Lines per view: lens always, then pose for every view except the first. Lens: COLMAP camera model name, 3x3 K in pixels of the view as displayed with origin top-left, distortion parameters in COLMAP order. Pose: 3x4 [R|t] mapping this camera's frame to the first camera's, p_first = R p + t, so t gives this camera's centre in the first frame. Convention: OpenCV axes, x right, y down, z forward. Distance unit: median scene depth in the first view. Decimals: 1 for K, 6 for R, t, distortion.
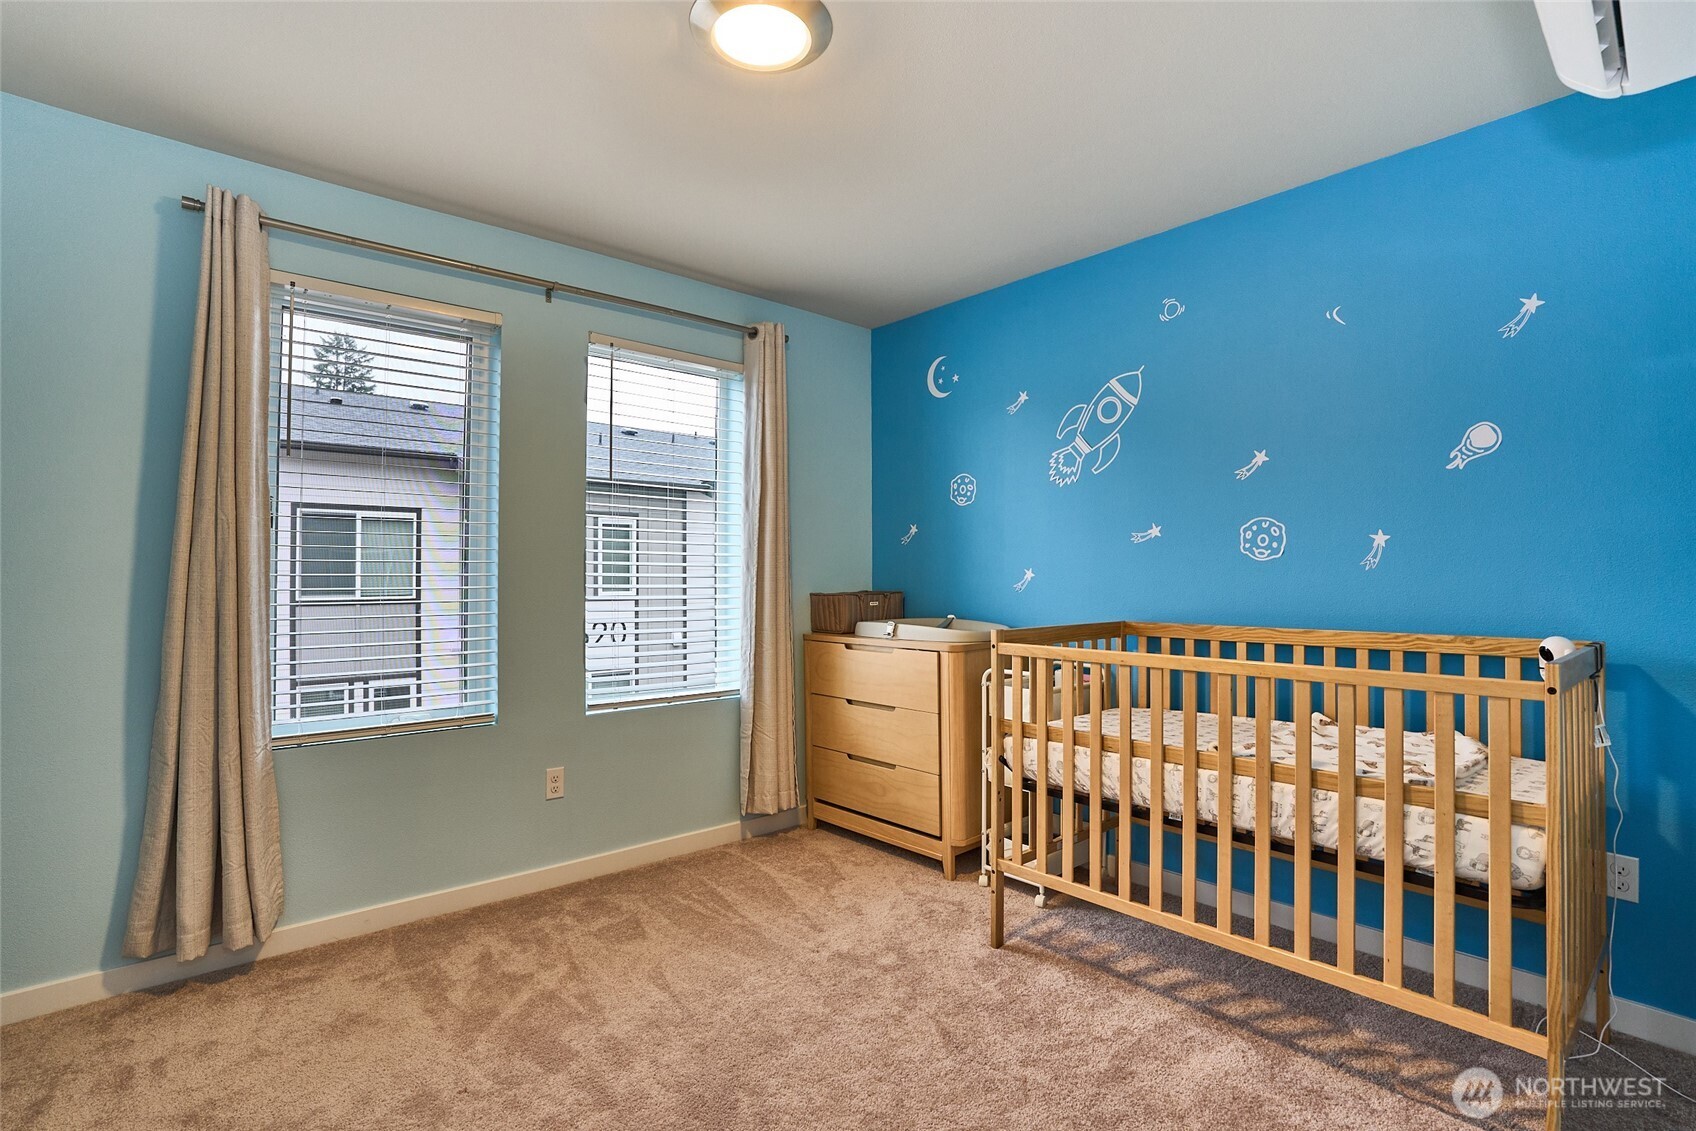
lens RADIAL K [[814.2, 0, 852.3], [0, 814.2, 568.6], [0, 0, 1]] dist [-0.070362, 0.024780]
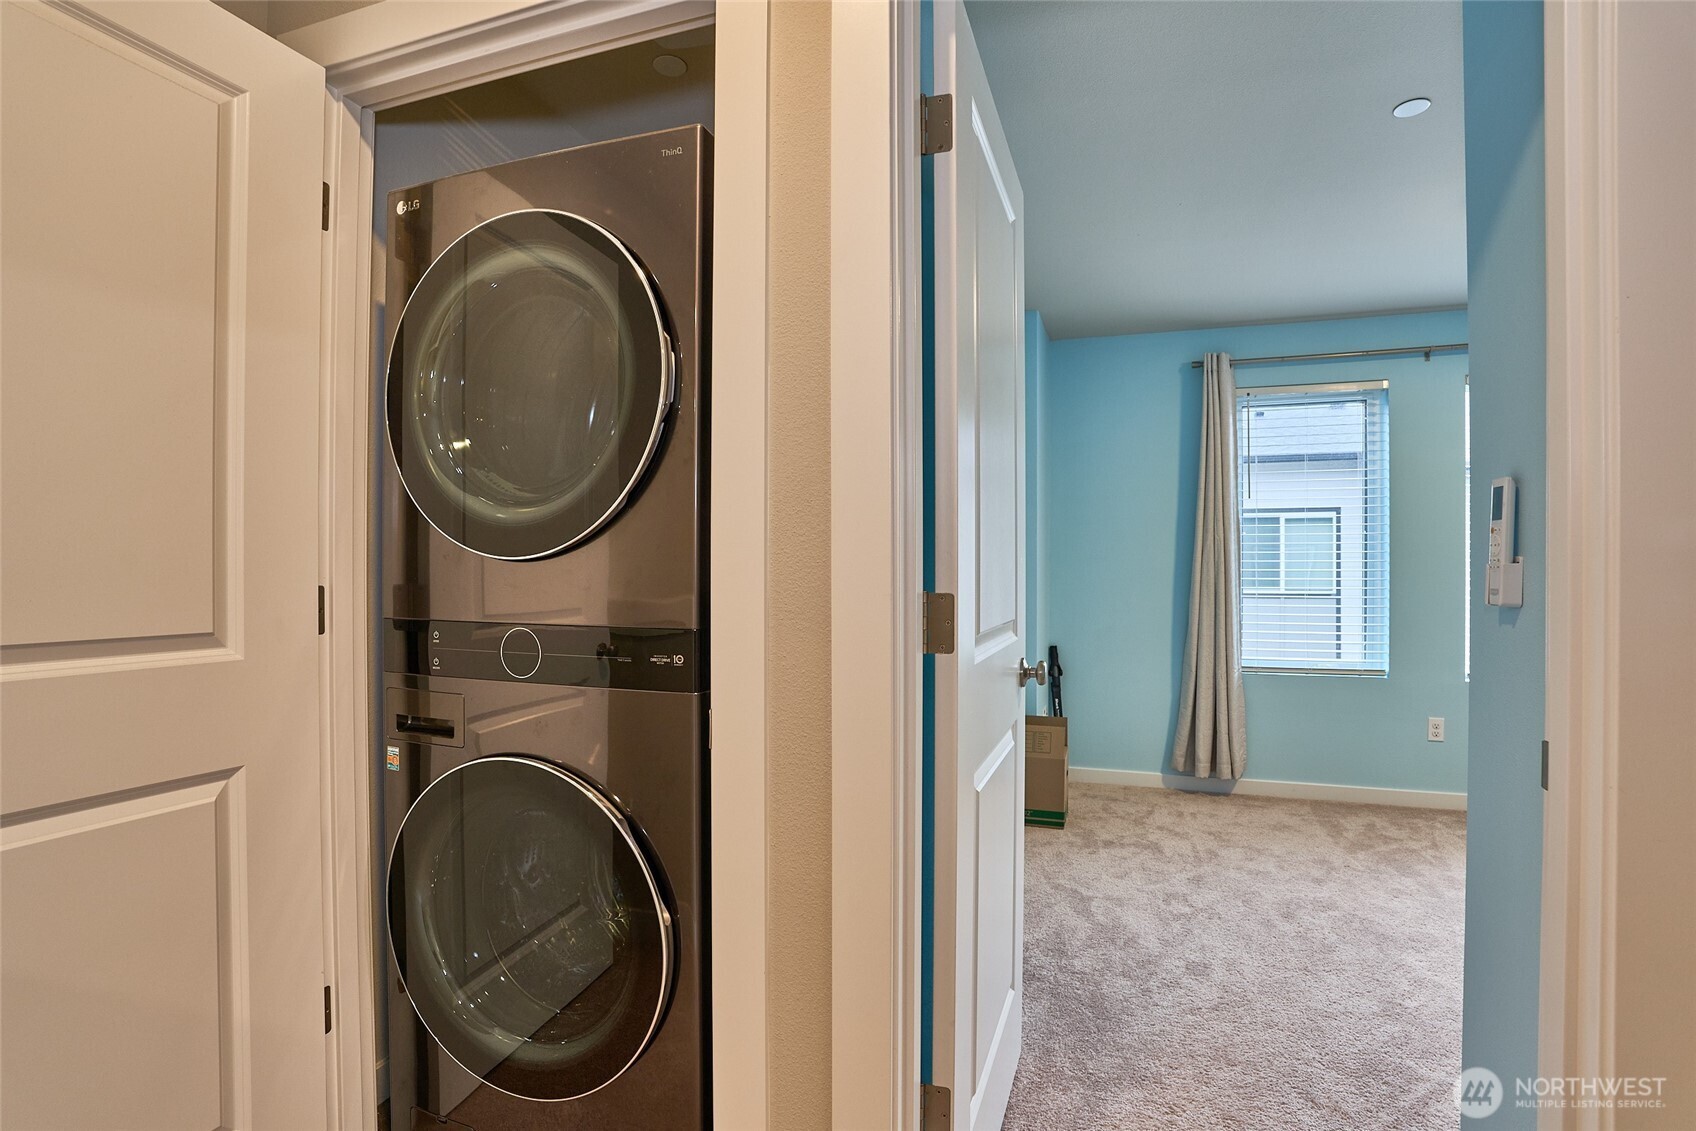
lens RADIAL K [[814.2, 0, 852.3], [0, 814.2, 568.6], [0, 0, 1]] dist [-0.070362, 0.024780]
pose [[0.499434, -0.002867, -0.866347, 0.356413], [0.007115, 0.999974, 0.000792, -0.002333], [0.866323, -0.006560, 0.499442, -0.616763]]
